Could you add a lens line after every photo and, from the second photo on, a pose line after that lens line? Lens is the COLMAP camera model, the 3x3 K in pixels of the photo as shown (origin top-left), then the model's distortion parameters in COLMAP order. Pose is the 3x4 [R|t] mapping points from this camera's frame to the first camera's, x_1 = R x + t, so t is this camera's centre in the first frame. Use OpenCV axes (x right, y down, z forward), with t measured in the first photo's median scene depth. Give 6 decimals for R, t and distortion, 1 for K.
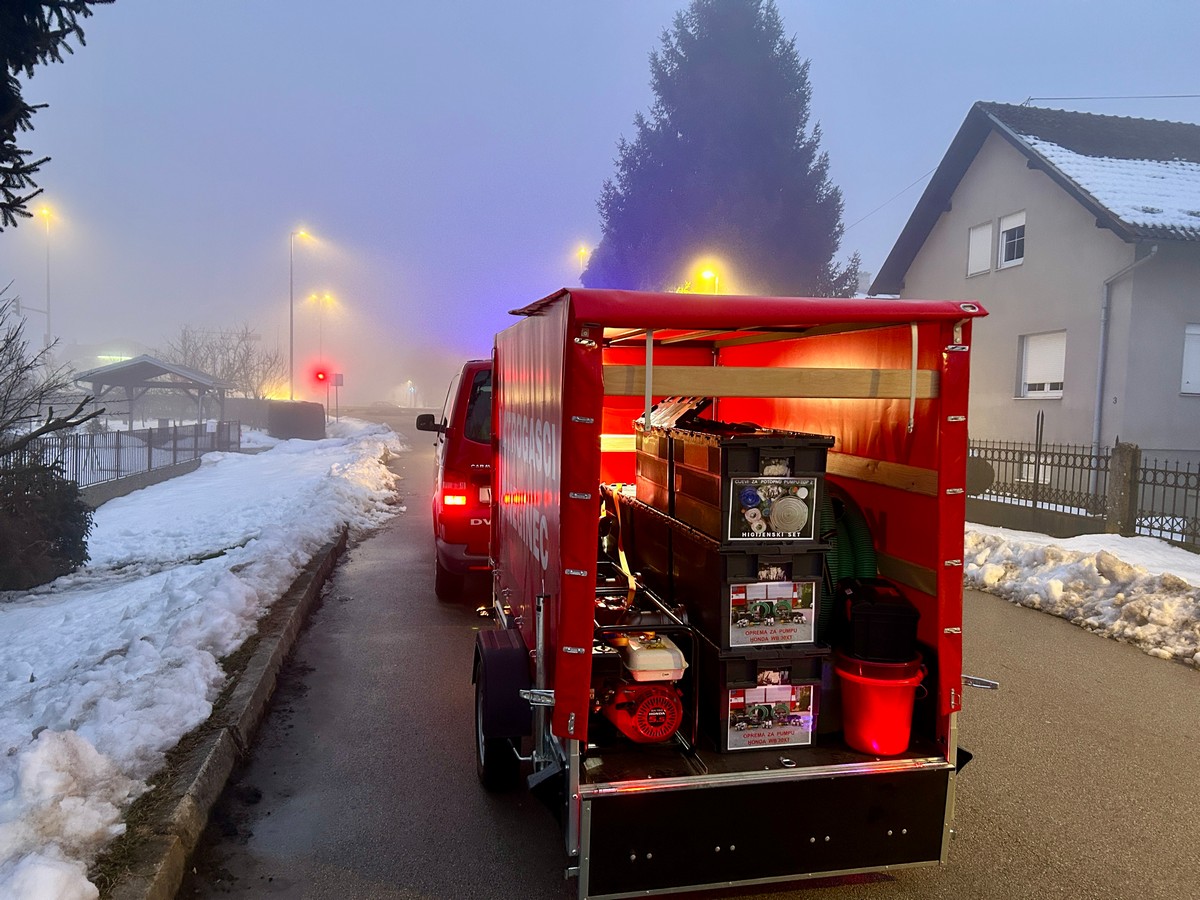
lens RADIAL K [[834.6, 0, 600.0], [0, 834.6, 450.0], [0, 0, 1]] dist [-0.004016, -0.006166]
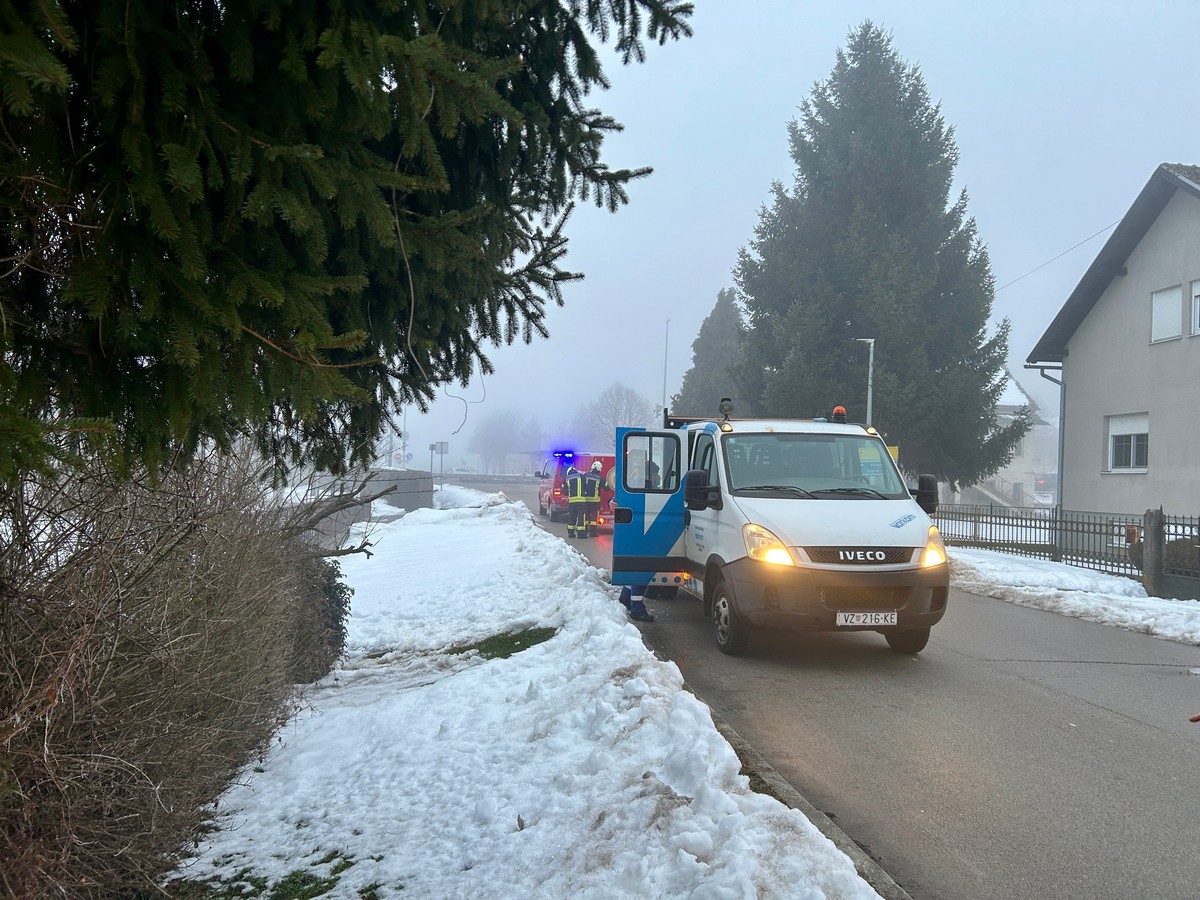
lens RADIAL K [[834.6, 0, 600.0], [0, 834.6, 450.0], [0, 0, 1]] dist [-0.004016, -0.006166]
pose [[0.998630, 0.003681, -0.052202, -0.112621], [-0.007813, 0.996830, -0.079173, -0.005776], [0.051745, 0.079472, 0.995493, 0.029185]]
